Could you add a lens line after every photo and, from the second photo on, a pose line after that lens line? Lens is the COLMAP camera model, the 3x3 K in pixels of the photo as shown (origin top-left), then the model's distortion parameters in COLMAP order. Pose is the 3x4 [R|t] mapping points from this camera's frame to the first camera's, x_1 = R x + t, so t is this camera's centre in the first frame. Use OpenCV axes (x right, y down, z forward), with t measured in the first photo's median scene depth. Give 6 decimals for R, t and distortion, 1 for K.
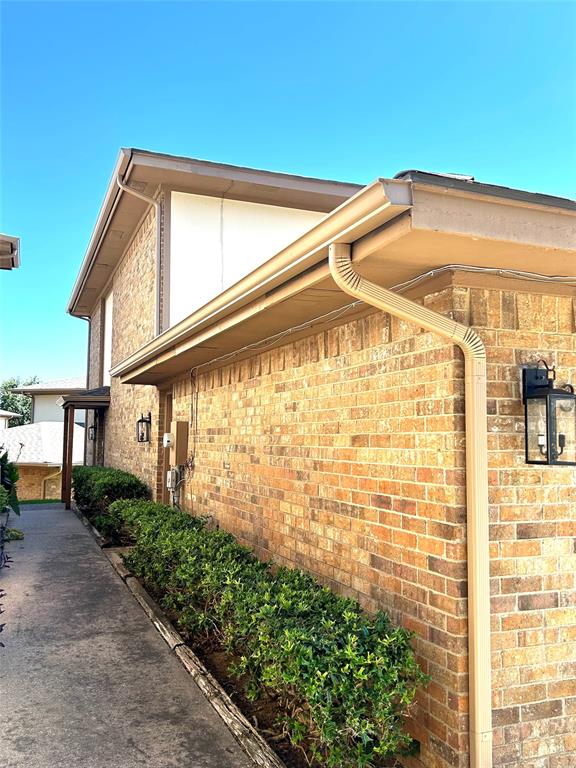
lens RADIAL K [[681.6, 0, 286.9], [0, 681.6, 384.6], [0, 0, 1]] dist [0.079239, -0.076751]
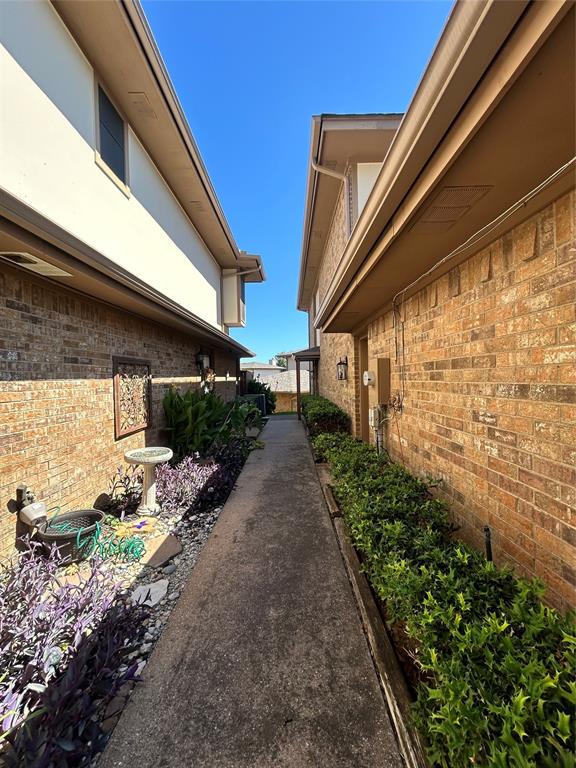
lens RADIAL K [[308.3, 0, 294.8], [0, 308.3, 382.7], [0, 0, 1]] dist [0.000861, 0.000773]
pose [[0.937880, -0.024129, -0.346119, -0.114668], [0.057746, 0.994521, 0.087145, 0.041046], [0.342120, -0.101719, 0.934135, 0.524456]]
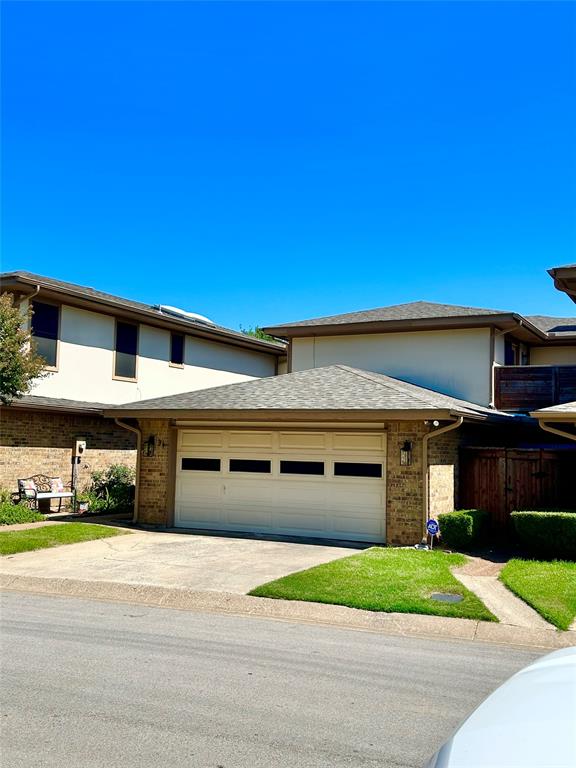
lens RADIAL K [[794.5, 0, 290.7], [0, 794.5, 382.6], [0, 0, 1]] dist [0.085064, 0.000000]
pose [[0.656410, -0.060087, -0.752008, 1.963213], [0.041529, 0.998190, -0.043508, -0.044700], [0.753261, -0.002671, 0.657717, -0.727905]]
